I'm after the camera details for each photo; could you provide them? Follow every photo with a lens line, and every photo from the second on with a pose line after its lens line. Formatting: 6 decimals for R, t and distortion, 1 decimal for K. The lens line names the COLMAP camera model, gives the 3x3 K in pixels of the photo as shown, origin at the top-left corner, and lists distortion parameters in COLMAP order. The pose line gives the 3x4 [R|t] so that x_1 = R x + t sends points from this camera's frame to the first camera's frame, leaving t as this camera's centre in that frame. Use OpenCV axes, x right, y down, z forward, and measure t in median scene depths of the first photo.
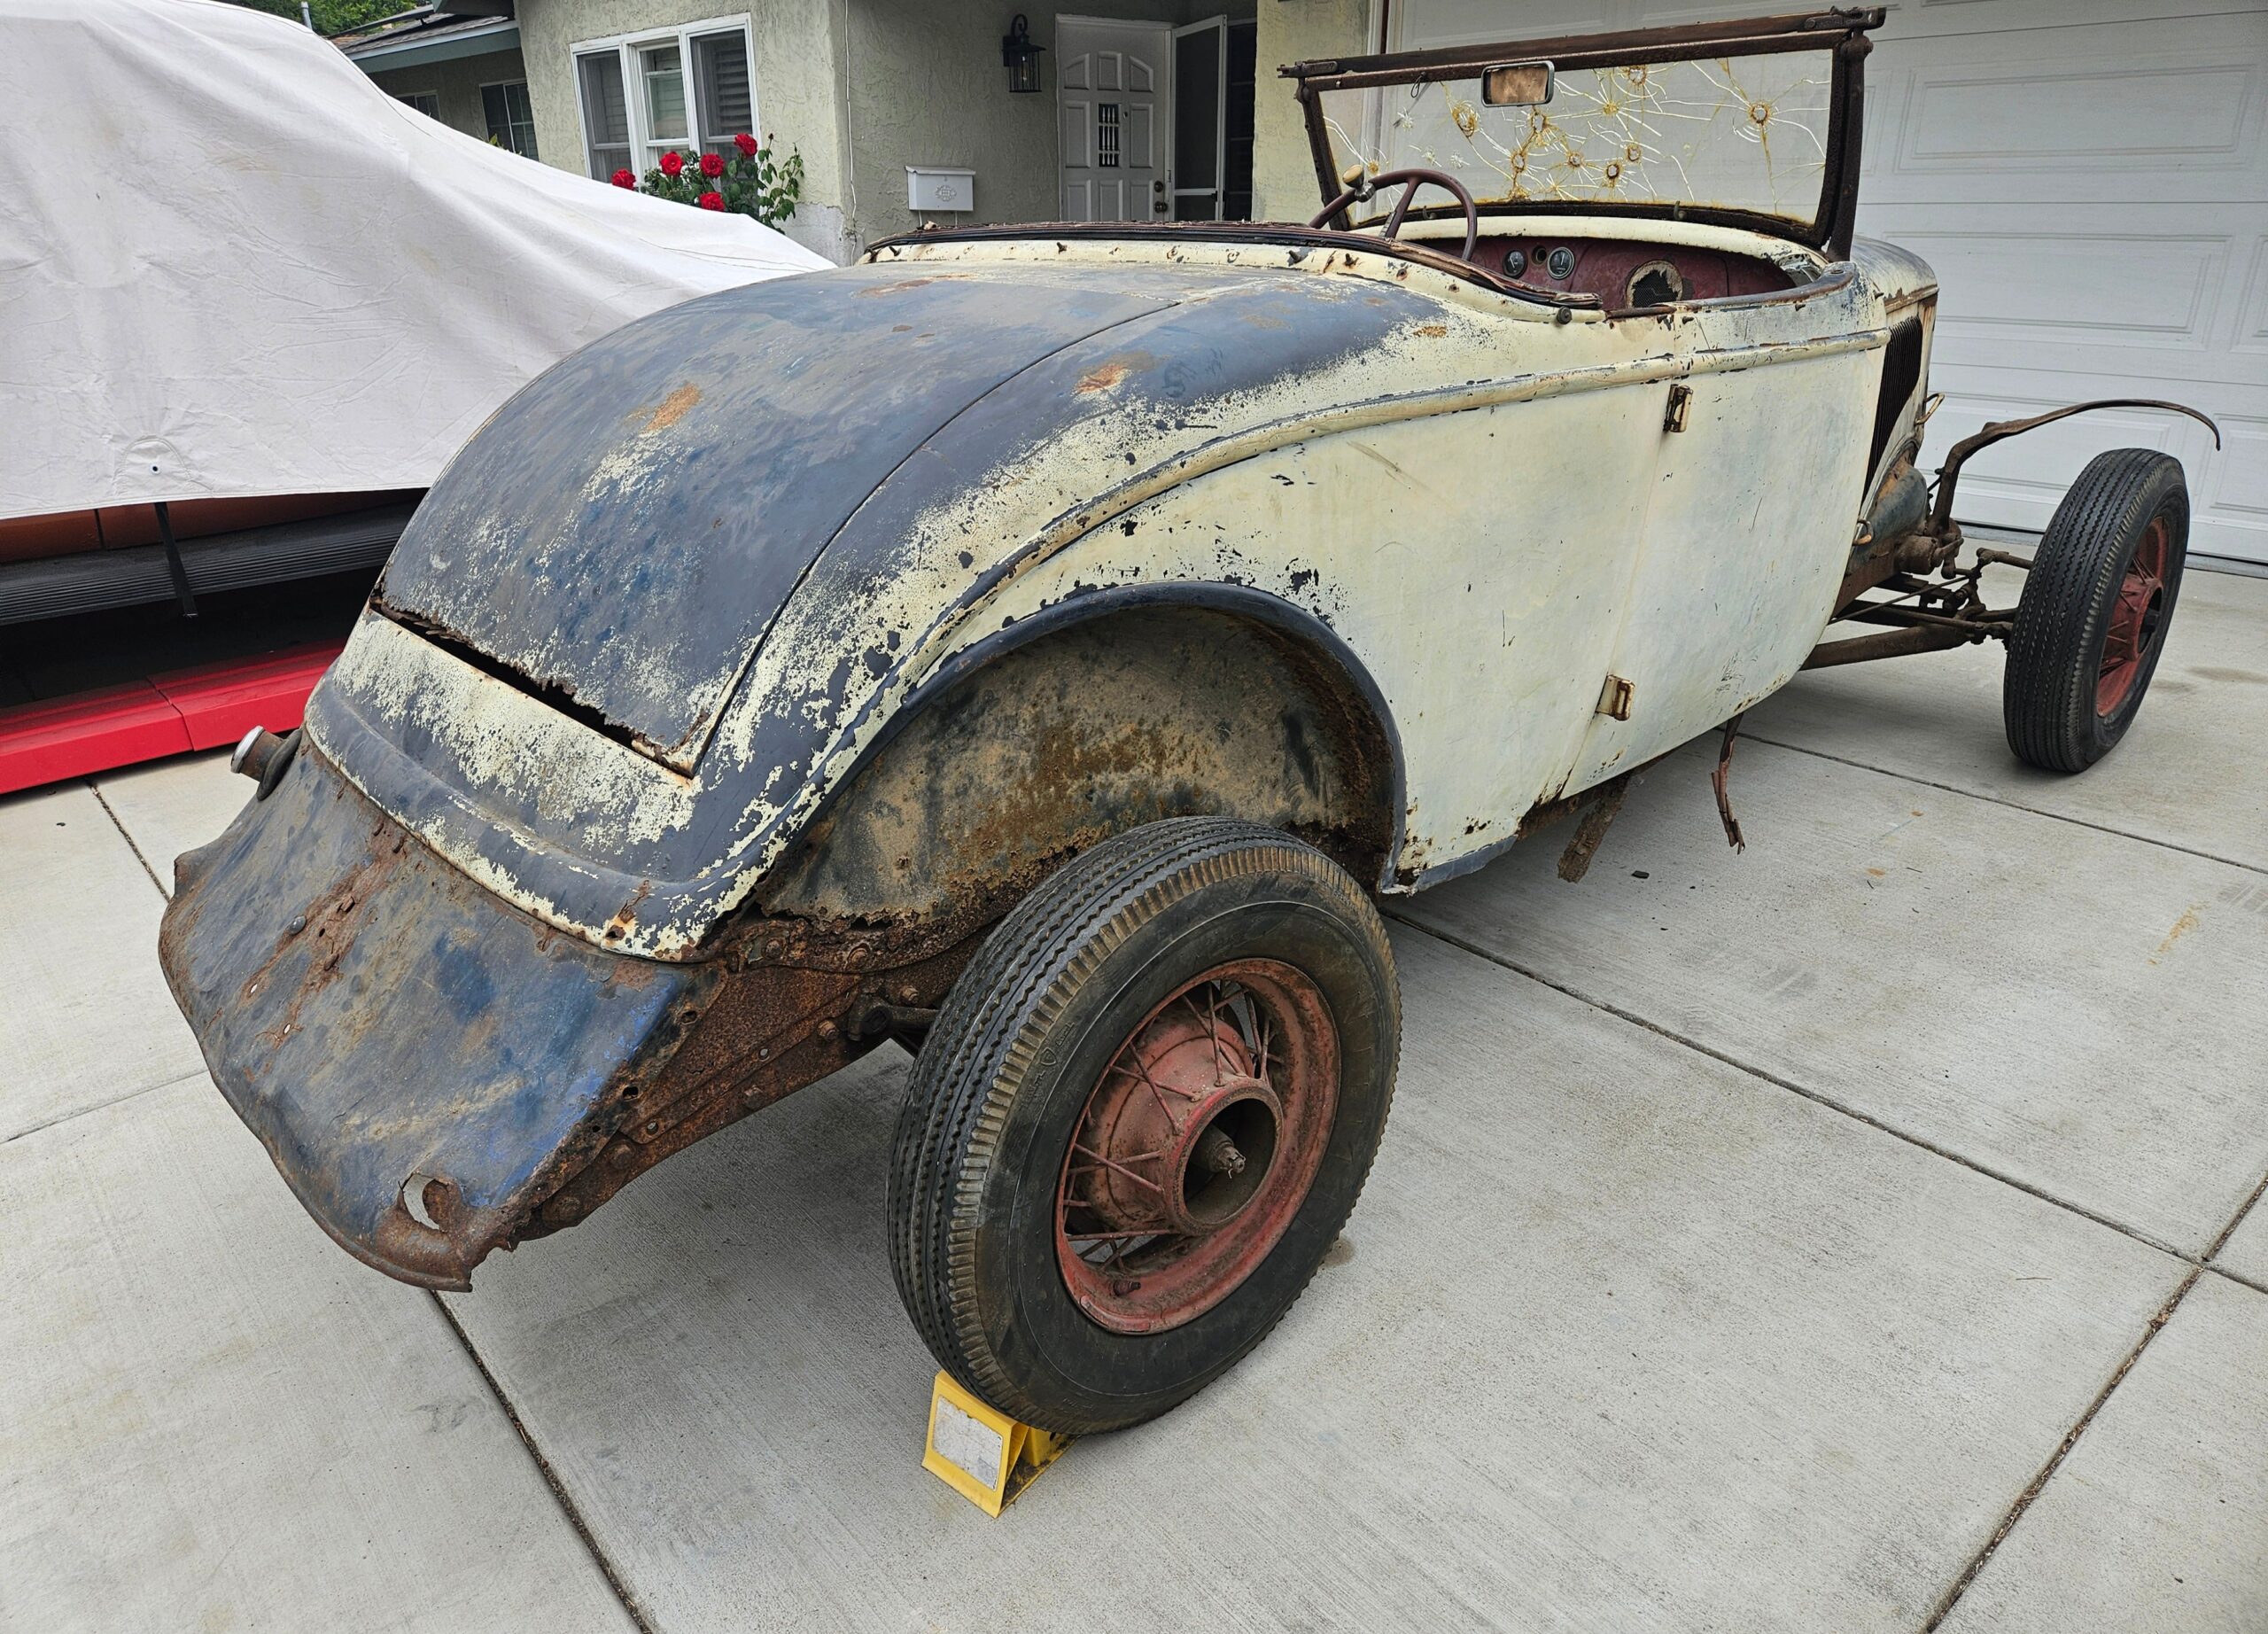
lens RADIAL K [[1505.2, 0, 1107.0], [0, 1505.2, 779.6], [0, 0, 1]] dist [0.078283, -0.069019]
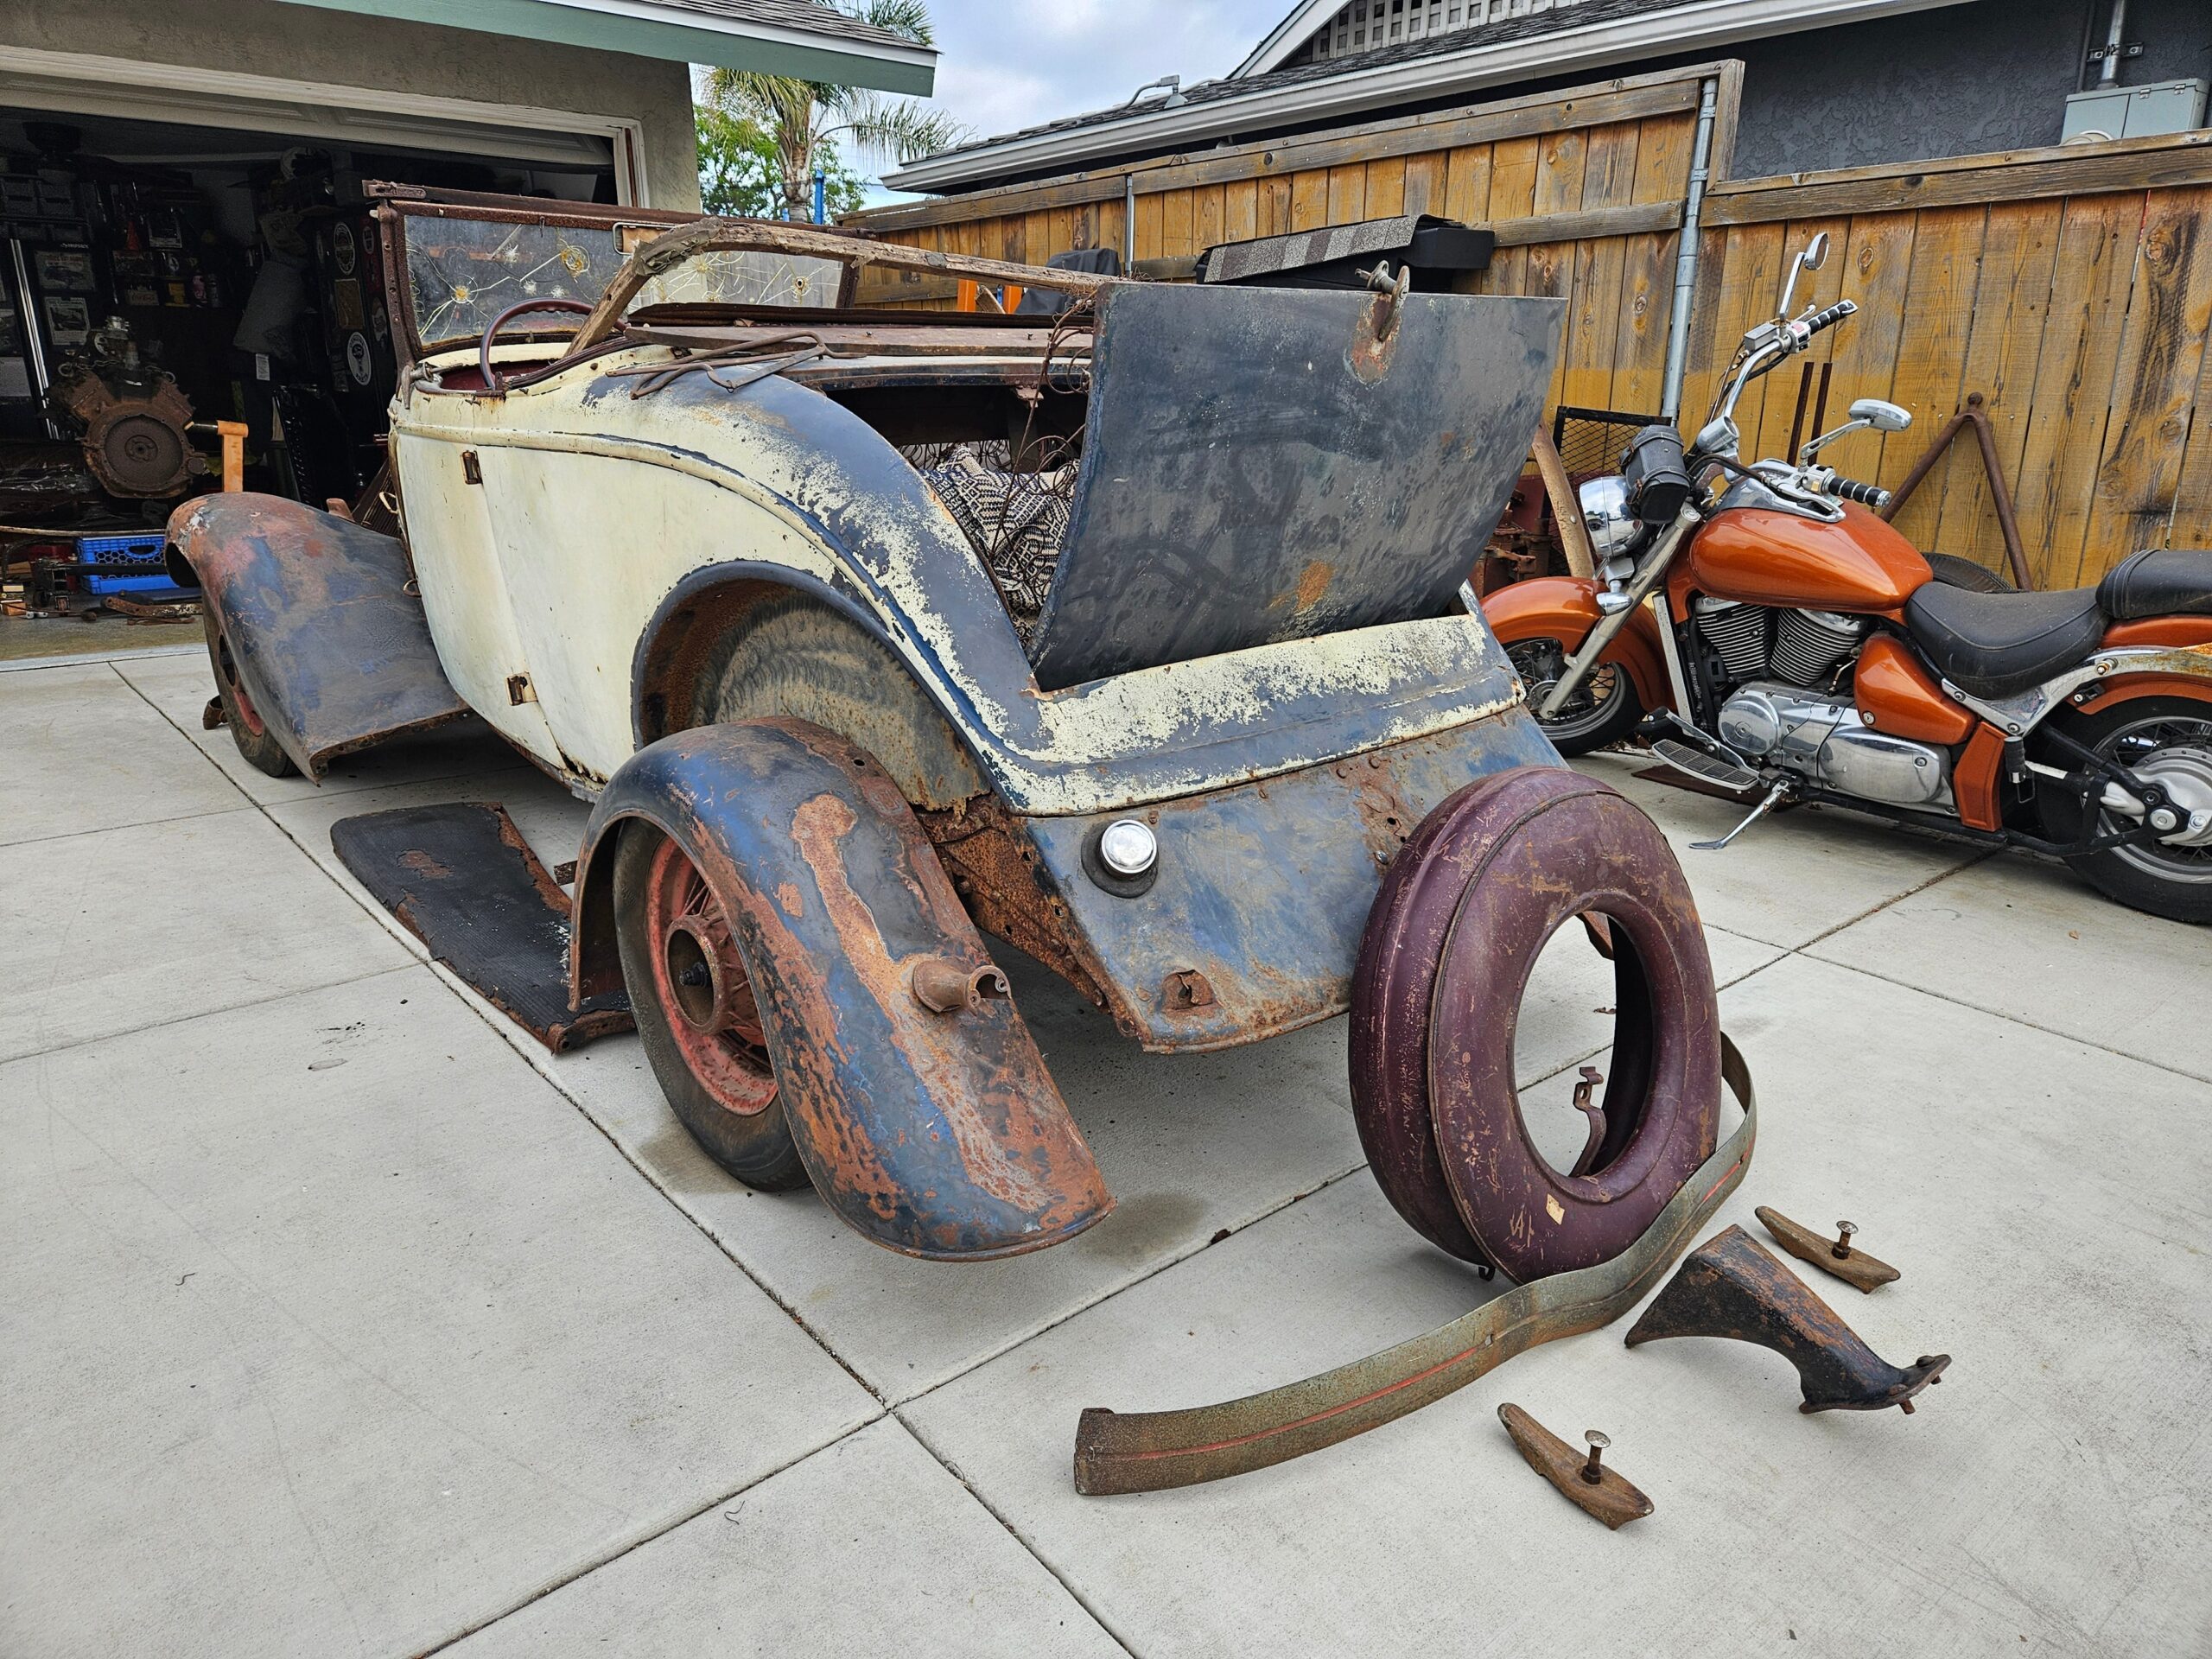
lens RADIAL K [[1462.2, 0, 1084.6], [0, 1462.2, 833.5], [0, 0, 1]] dist [0.069426, -0.045764]
pose [[0.005520, -0.280795, 0.959752, -1.954990], [0.359421, 0.896186, 0.260130, -0.370588], [-0.933159, 0.343519, 0.105870, 1.287401]]
